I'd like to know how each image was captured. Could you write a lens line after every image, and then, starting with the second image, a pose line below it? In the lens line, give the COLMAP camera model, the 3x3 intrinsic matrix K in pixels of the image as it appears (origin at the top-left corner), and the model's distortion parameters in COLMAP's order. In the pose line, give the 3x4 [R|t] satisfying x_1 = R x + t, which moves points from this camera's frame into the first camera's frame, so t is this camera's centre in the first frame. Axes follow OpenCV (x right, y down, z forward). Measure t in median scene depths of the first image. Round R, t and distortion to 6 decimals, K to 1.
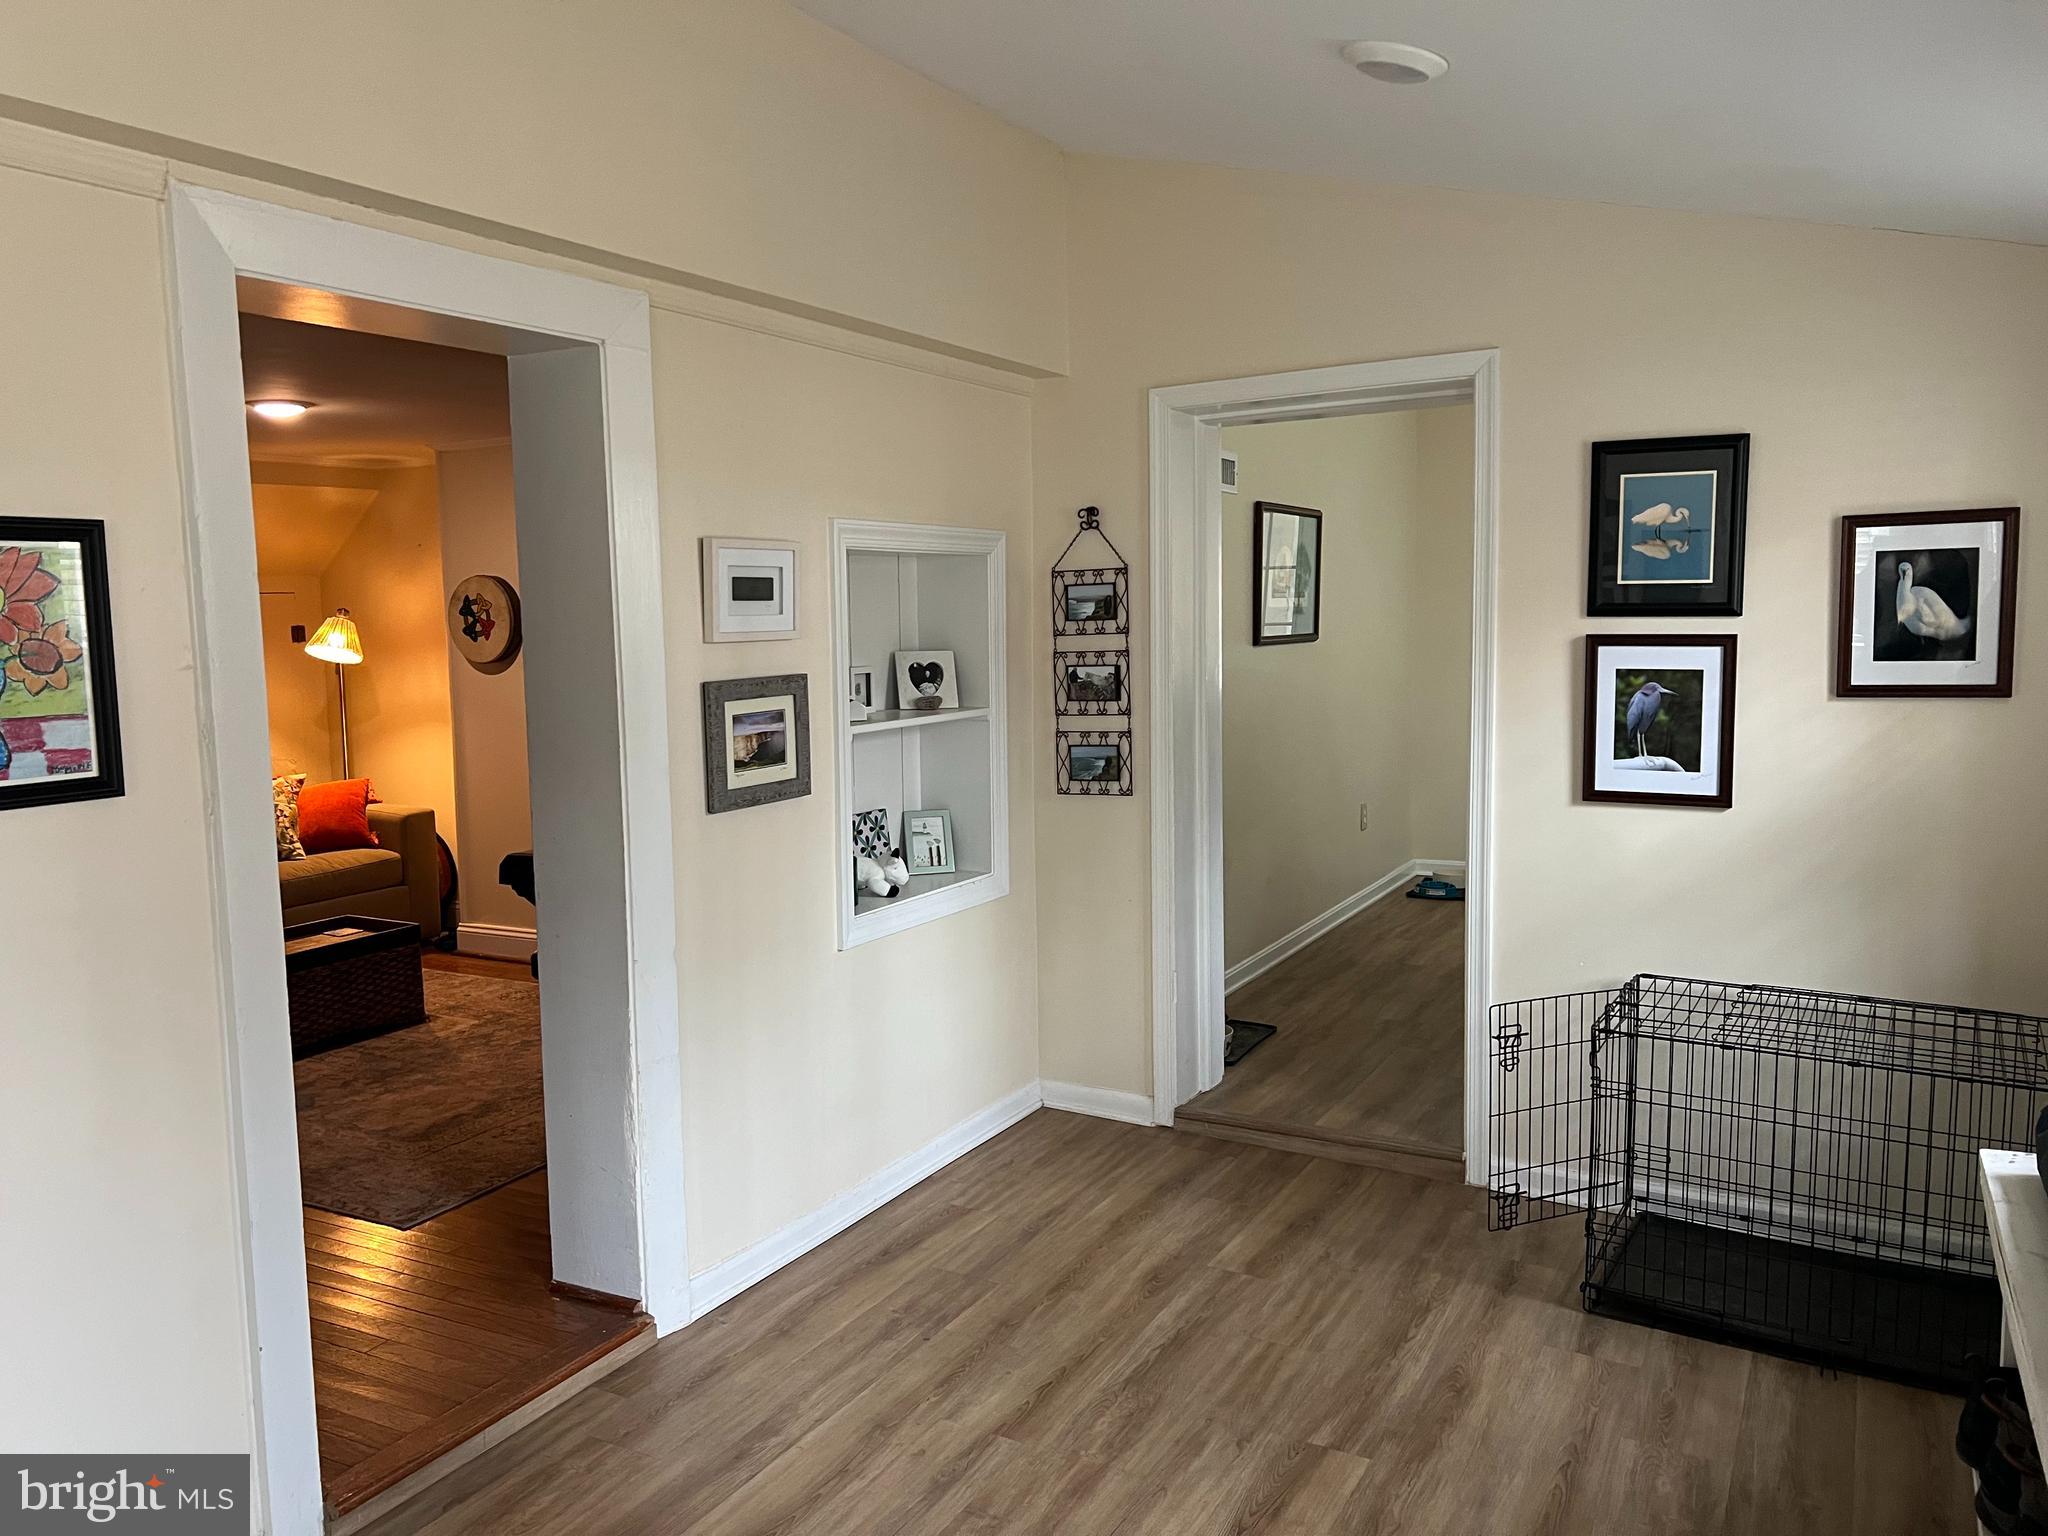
lens RADIAL K [[1522.6, 0, 963.9], [0, 1522.6, 795.1], [0, 0, 1]] dist [0.050397, -0.056226]
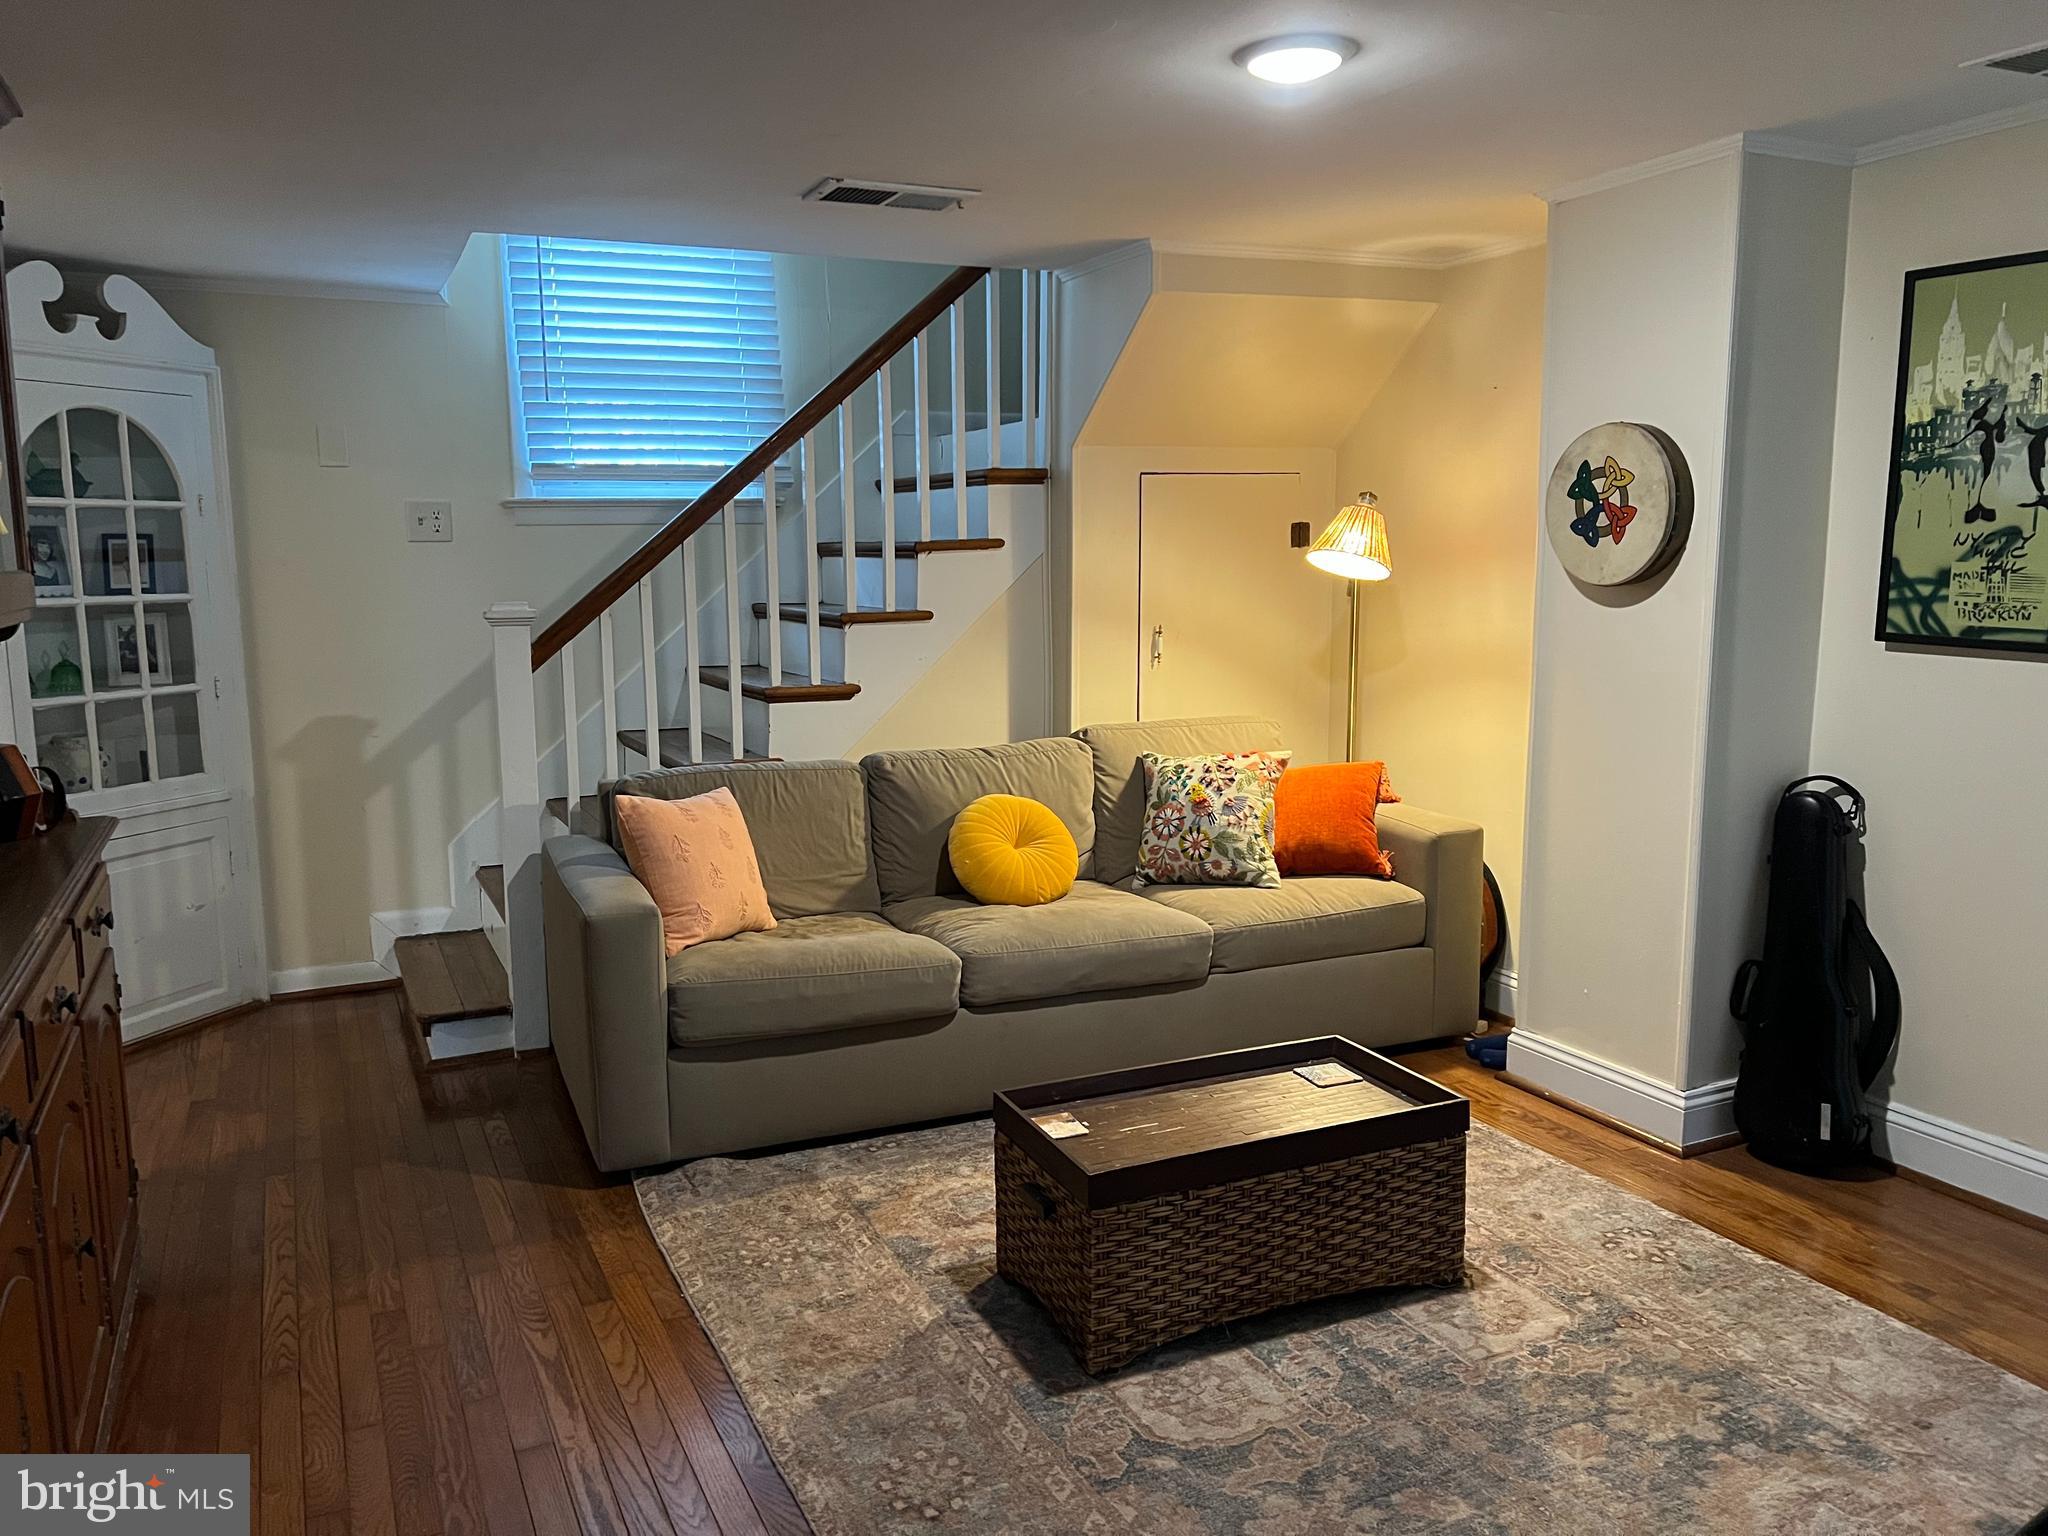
lens RADIAL K [[1522.6, 0, 1016.0], [0, 1522.6, 768.4], [0, 0, 1]] dist [0.050397, -0.056226]
pose [[0.827845, 0.088622, -0.553913, -0.173660], [-0.064510, 0.995931, 0.062928, -0.040857], [0.557236, -0.016361, 0.830193, 0.413875]]
